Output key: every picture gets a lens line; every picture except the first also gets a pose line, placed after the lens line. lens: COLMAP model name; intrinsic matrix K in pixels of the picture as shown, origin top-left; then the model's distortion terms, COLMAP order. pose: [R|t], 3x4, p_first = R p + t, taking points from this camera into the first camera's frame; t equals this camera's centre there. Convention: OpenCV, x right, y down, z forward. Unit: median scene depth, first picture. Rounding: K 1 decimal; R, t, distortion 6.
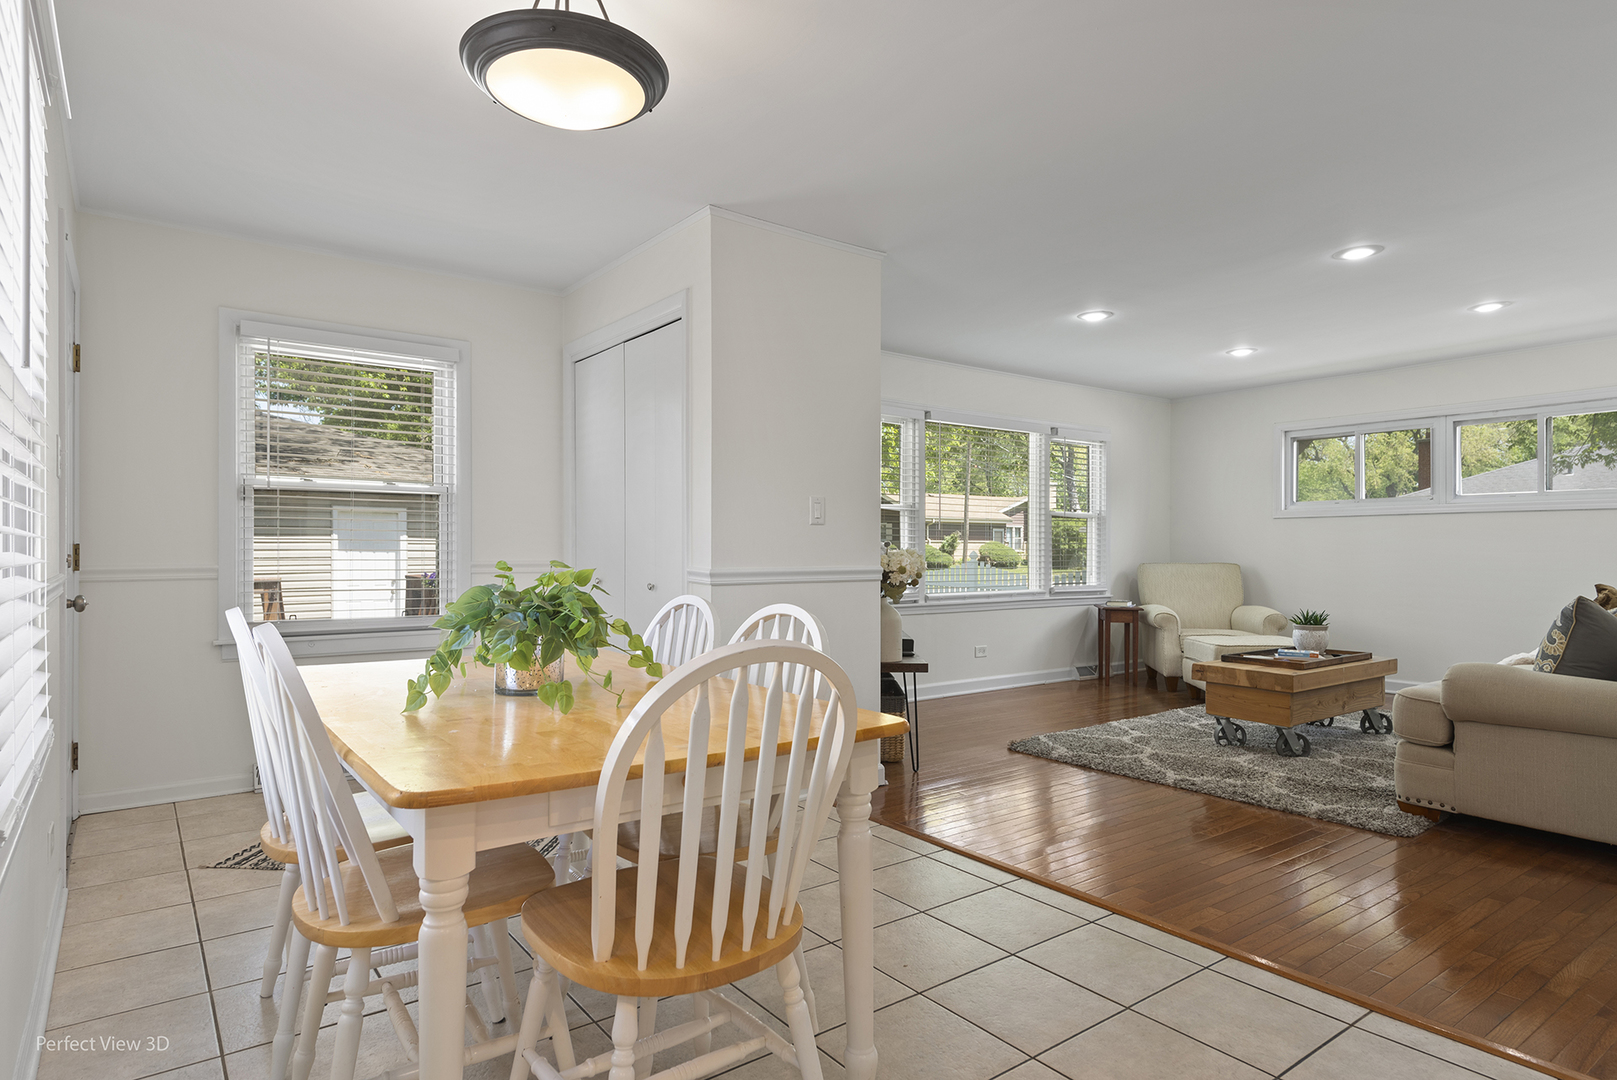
lens RADIAL K [[894.0, 0, 797.0], [0, 894.0, 544.4], [0, 0, 1]] dist [0.006537, -0.001393]
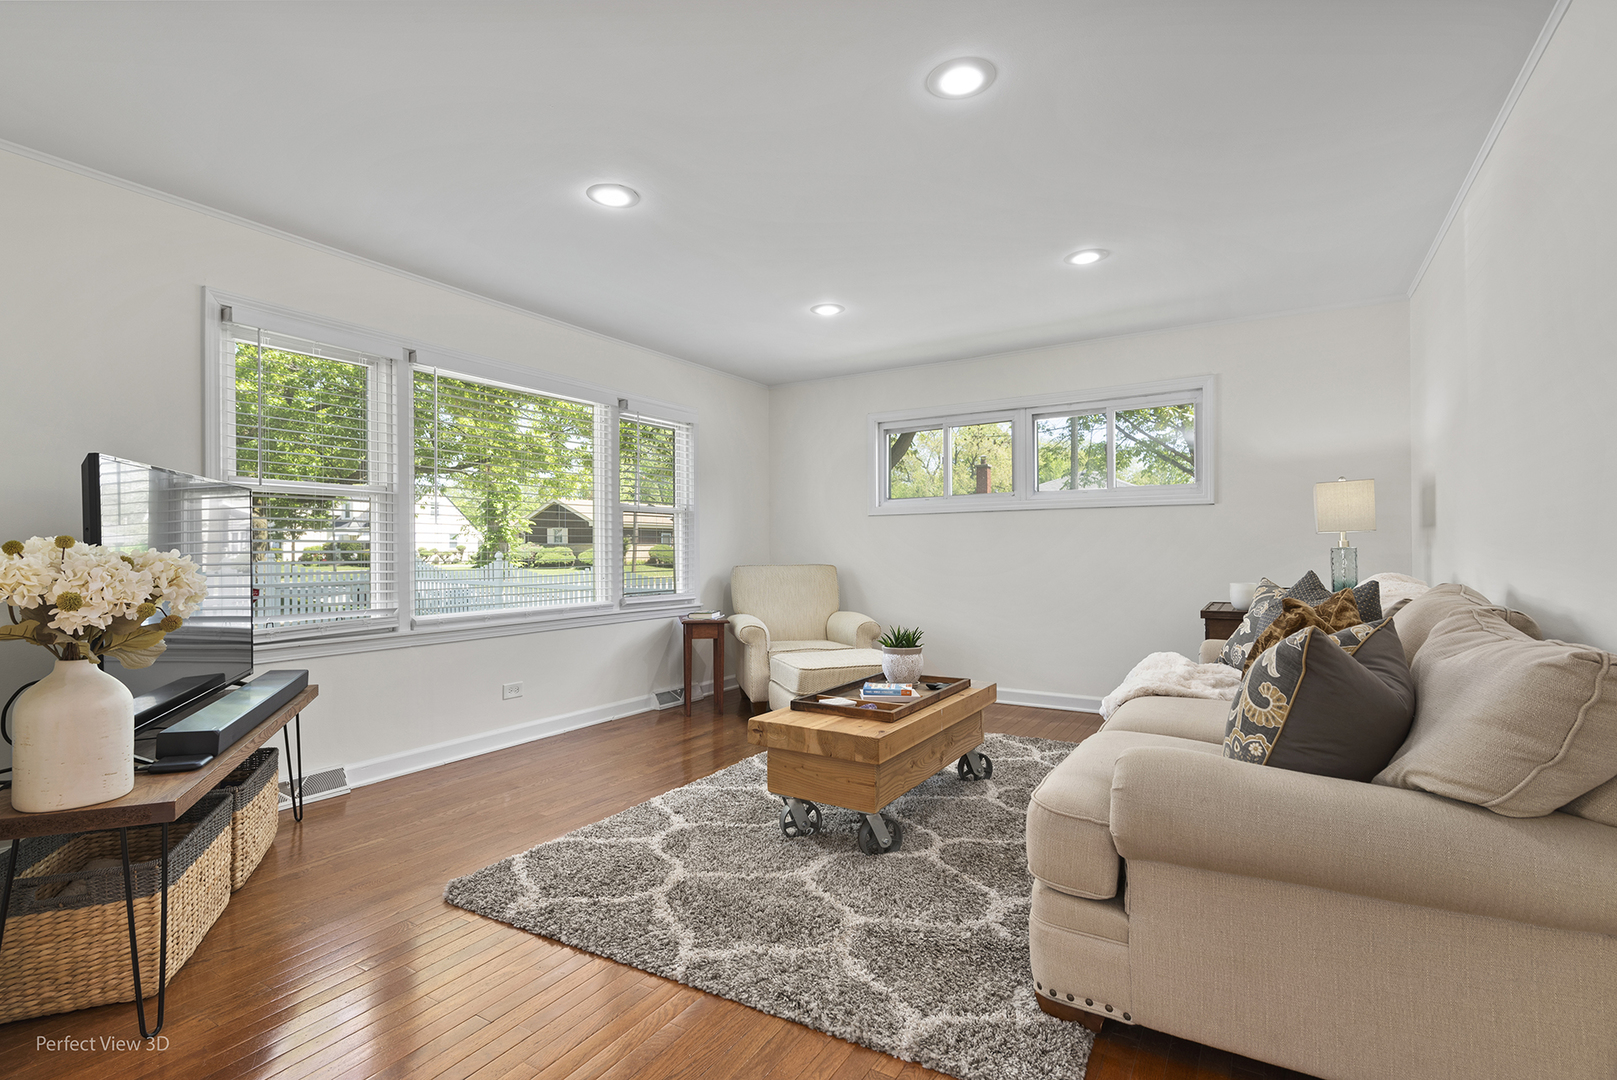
lens RADIAL K [[753.9, 0, 810.7], [0, 753.9, 542.8], [0, 0, 1]] dist [0.001260, 0.000101]
pose [[0.922650, -0.003255, 0.385624, 0.216116], [0.005615, 0.999972, -0.004993, 0.003030], [-0.385597, 0.006773, 0.922643, 0.372064]]
